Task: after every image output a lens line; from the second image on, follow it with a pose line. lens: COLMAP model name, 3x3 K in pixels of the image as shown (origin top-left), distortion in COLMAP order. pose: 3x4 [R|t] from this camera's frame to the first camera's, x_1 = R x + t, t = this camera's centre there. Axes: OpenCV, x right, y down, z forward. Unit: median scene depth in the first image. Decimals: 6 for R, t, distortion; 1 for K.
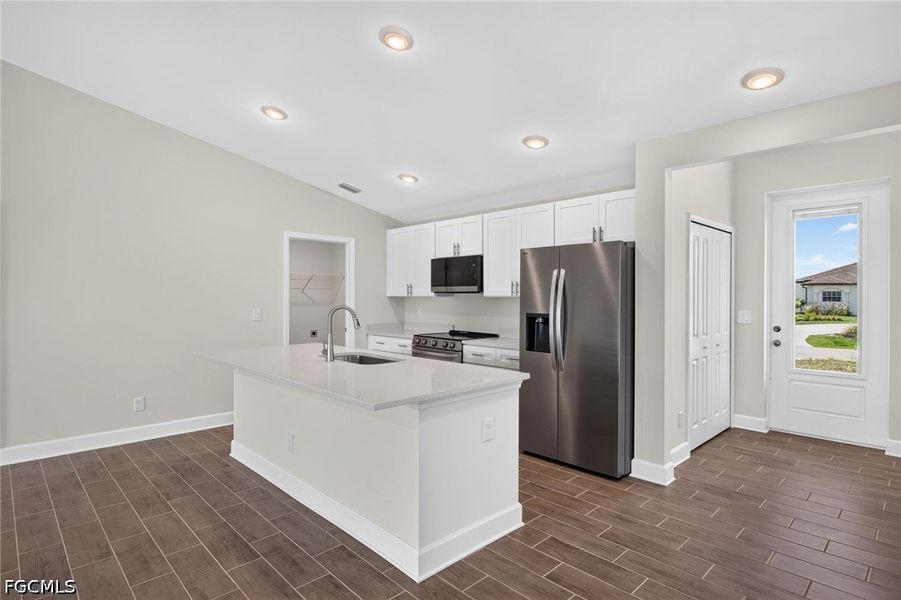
lens RADIAL K [[469.0, 0, 450.5], [0, 469.0, 300.0], [0, 0, 1]] dist [-0.000116, 0.000372]
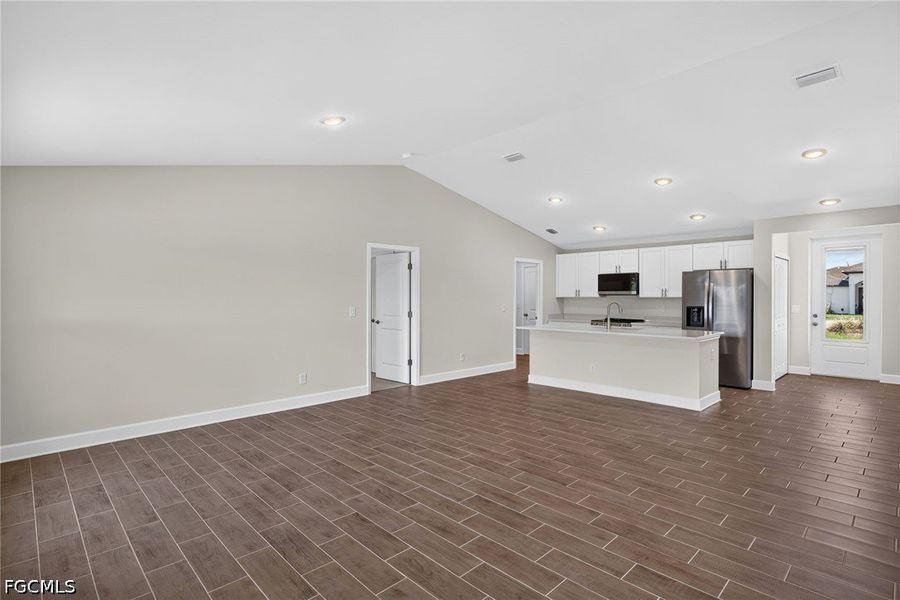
lens RADIAL K [[446.9, 0, 444.9], [0, 446.9, 297.4], [0, 0, 1]] dist [0.000757, 0.000020]
pose [[1.000000, 0.000166, 0.000521, -0.629825], [-0.000163, 0.999981, -0.006208, 0.003671], [-0.000522, 0.006208, 0.999981, -0.610587]]
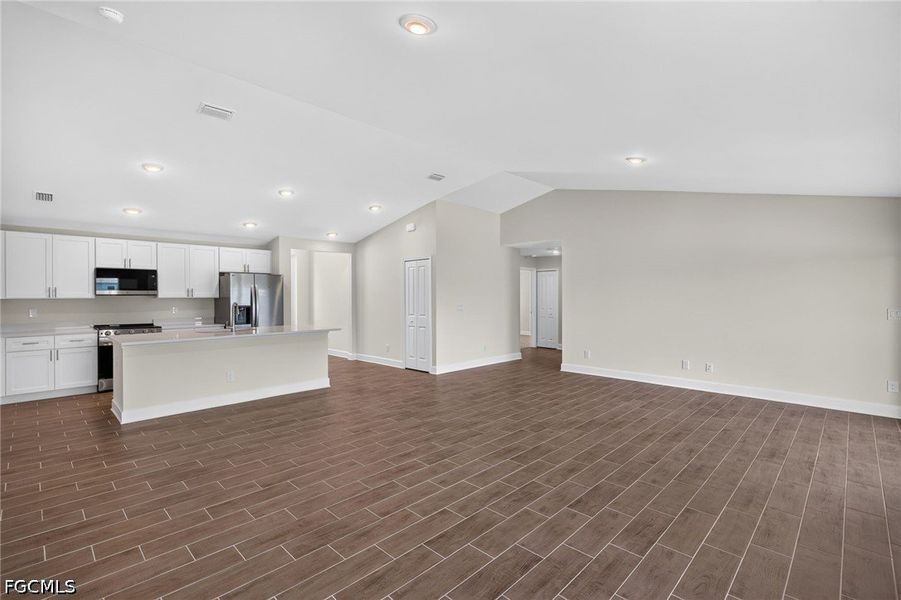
lens RADIAL K [[415.3, 0, 449.6], [0, 415.3, 298.2], [0, 0, 1]] dist [0.000578, 0.000237]
pose [[-0.032125, -0.006806, 0.999461, -1.268461], [0.012585, 0.999895, 0.007213, -0.003177], [-0.999405, 0.012810, -0.032036, 0.118854]]
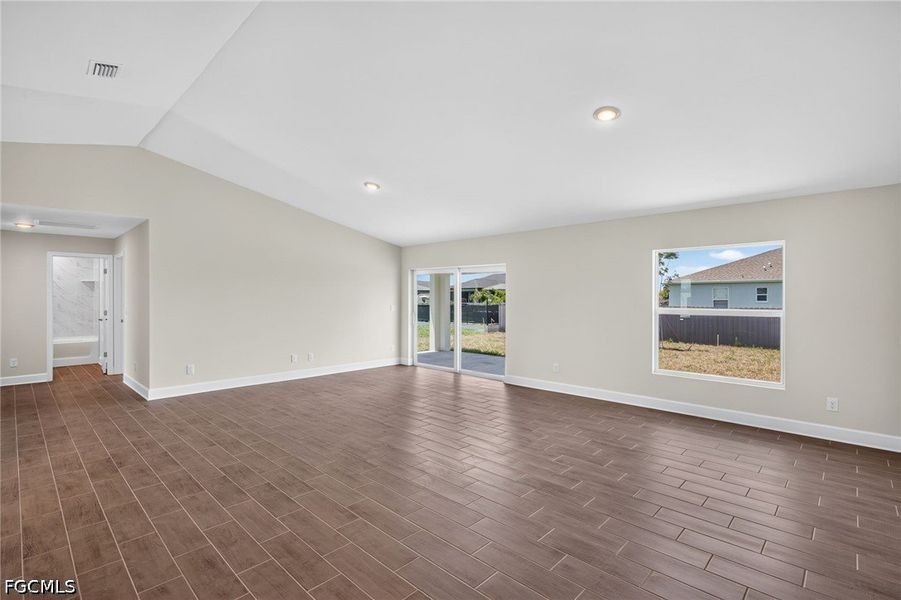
lens RADIAL K [[415.3, 0, 449.6], [0, 415.3, 298.2], [0, 0, 1]] dist [0.000578, 0.000237]
pose [[-0.998878, -0.003789, -0.047209, -0.532266], [-0.004361, 0.999918, 0.012008, -0.009590], [0.047160, 0.012200, -0.998813, 0.791199]]
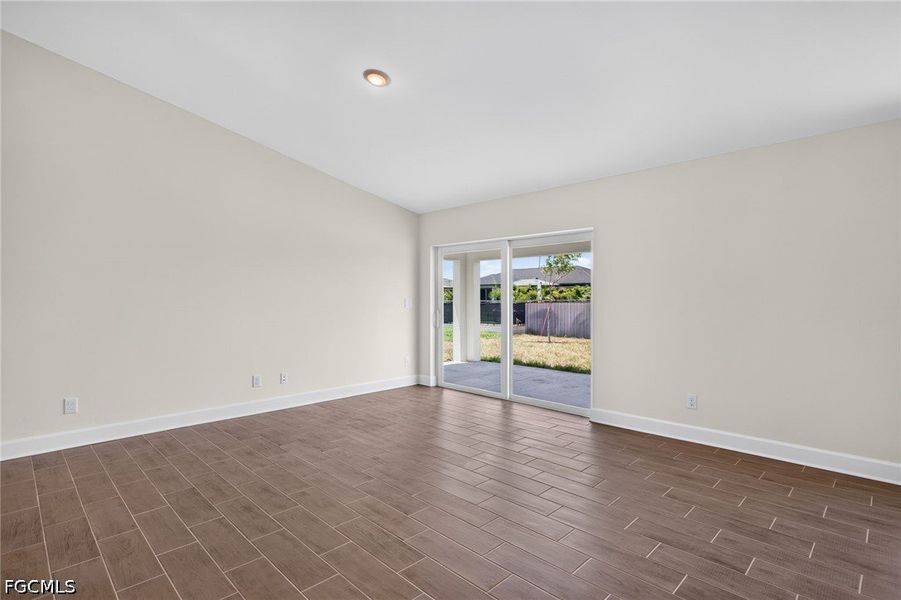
lens RADIAL K [[445.7, 0, 450.5], [0, 445.7, 300.0], [0, 0, 1]] dist [0.000183, -0.000168]
pose [[-0.999725, 0.001319, -0.023392, -0.471116], [0.000889, 0.999831, 0.018368, 0.019745], [0.023412, 0.018343, -0.999558, 0.342652]]
